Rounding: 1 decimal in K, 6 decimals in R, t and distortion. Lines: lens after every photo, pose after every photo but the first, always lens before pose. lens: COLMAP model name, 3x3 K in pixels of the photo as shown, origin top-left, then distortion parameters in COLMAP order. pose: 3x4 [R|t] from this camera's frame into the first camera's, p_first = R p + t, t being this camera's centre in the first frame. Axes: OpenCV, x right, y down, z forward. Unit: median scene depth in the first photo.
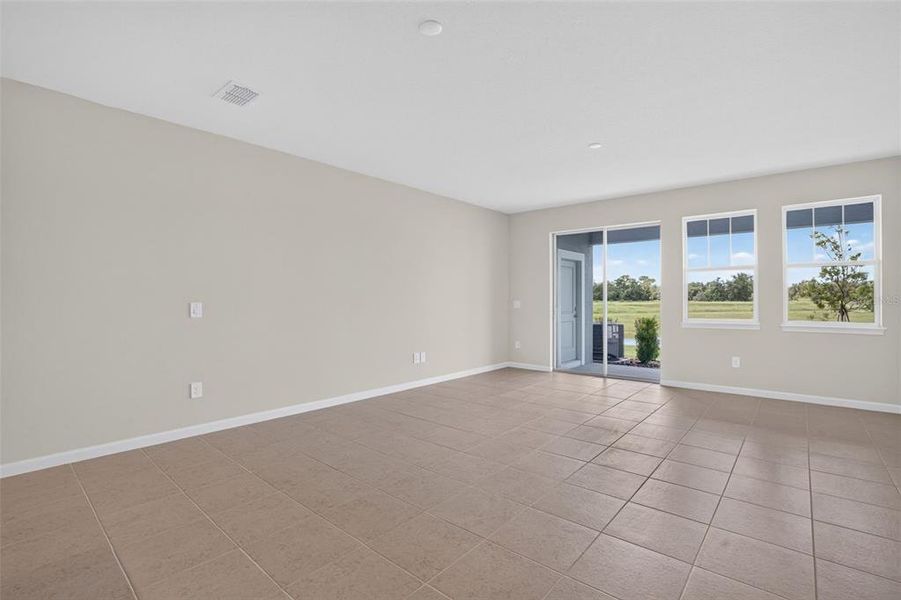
lens RADIAL K [[422.9, 0, 464.2], [0, 422.9, 300.0], [0, 0, 1]] dist [-0.017689, 0.000222]
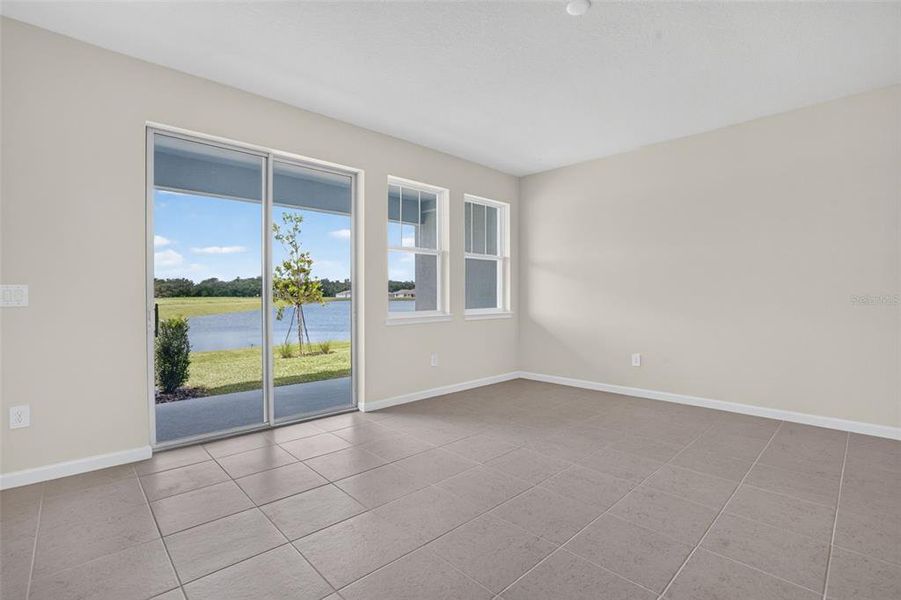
lens RADIAL K [[422.9, 0, 448.0], [0, 422.9, 297.2], [0, 0, 1]] dist [-0.026768, -0.000225]
pose [[0.124754, -0.002951, 0.992183, -0.153272], [0.002238, 0.999994, 0.002693, 0.012109], [-0.992185, 0.001884, 0.124760, 0.629507]]
